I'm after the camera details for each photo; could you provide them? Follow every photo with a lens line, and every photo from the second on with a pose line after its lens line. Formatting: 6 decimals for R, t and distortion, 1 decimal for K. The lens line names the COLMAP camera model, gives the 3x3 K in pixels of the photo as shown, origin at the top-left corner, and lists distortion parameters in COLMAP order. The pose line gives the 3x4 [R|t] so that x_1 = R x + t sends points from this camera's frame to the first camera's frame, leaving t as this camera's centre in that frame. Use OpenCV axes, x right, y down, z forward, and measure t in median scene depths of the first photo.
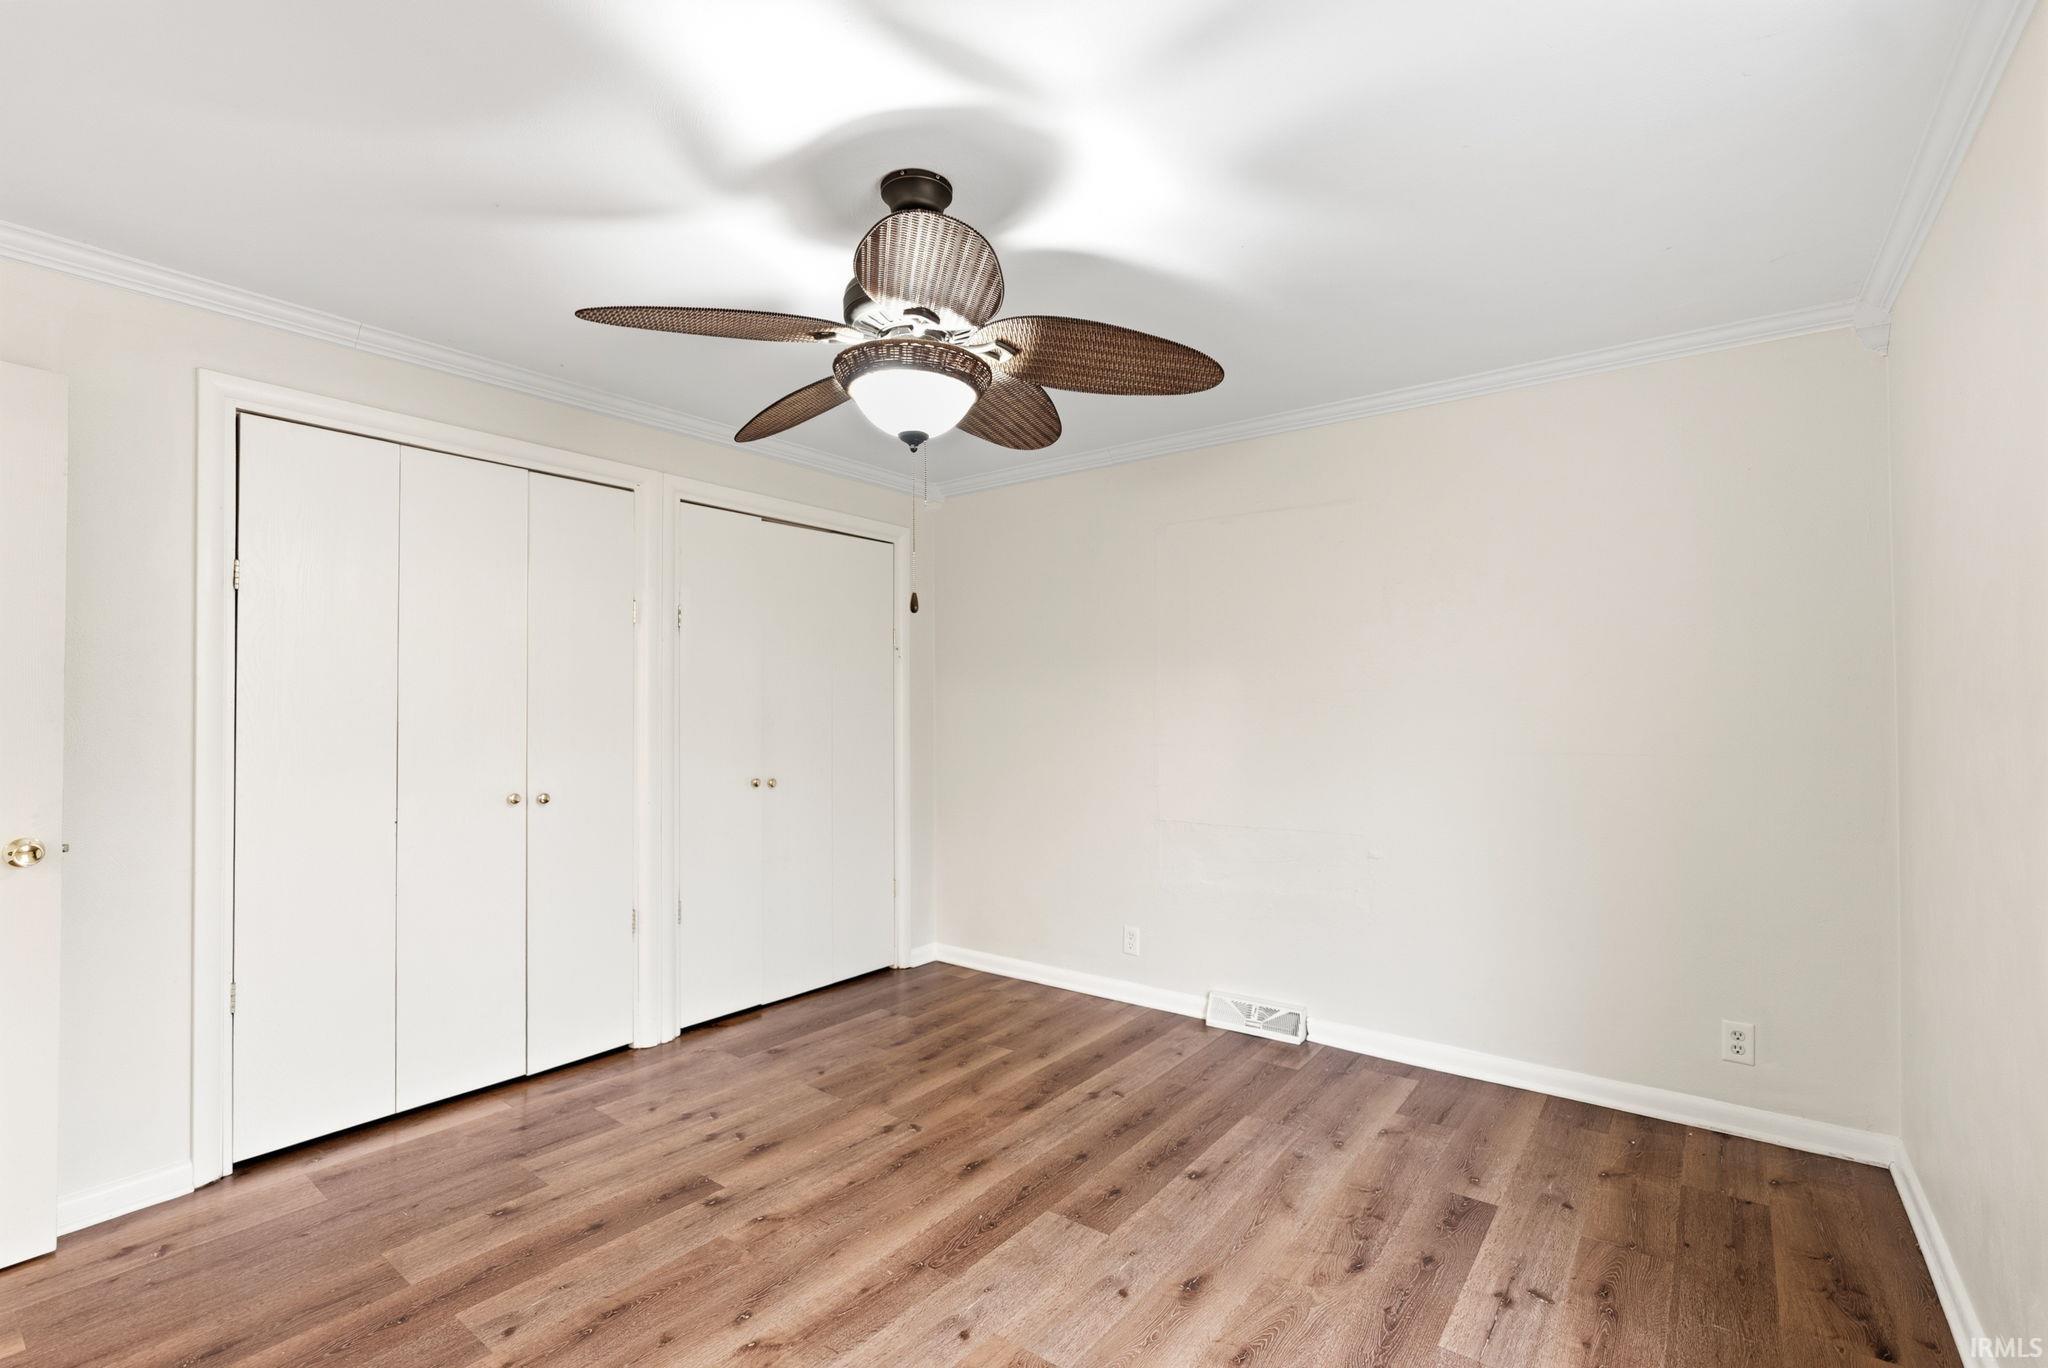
lens RADIAL K [[916.7, 0, 1026.4], [0, 916.7, 690.3], [0, 0, 1]] dist [-0.003196, 0.000224]
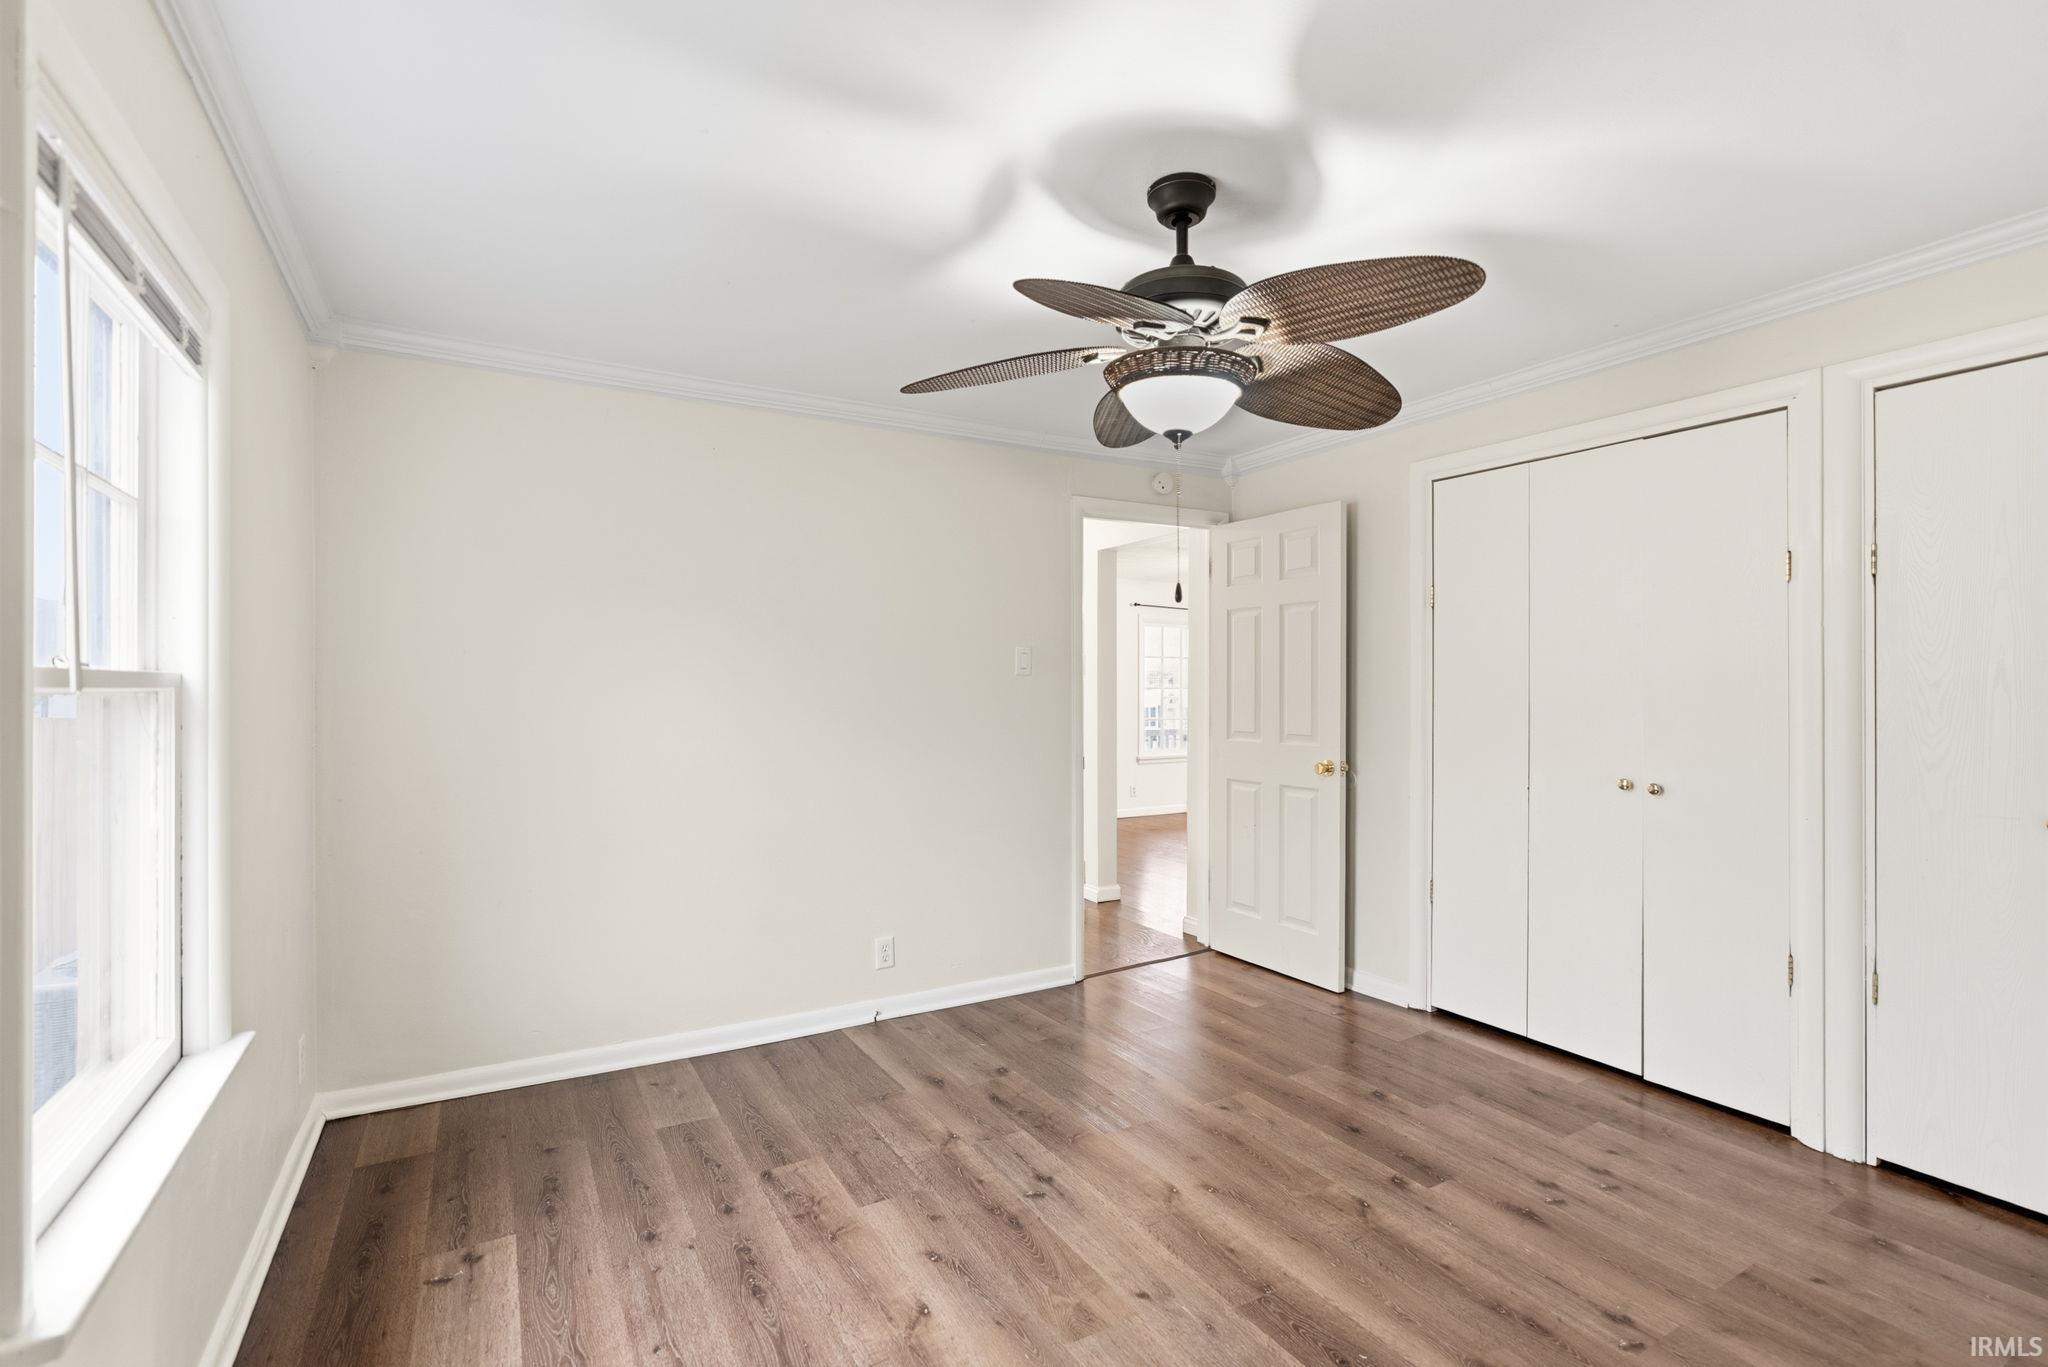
lens RADIAL K [[928.5, 0, 1038.6], [0, 928.5, 646.4], [0, 0, 1]] dist [0.001160, 0.000255]
pose [[-0.369862, -0.039618, -0.928242, 0.687125], [0.018795, 0.998567, -0.050109, 0.012853], [0.928896, -0.035979, -0.368588, 0.910182]]
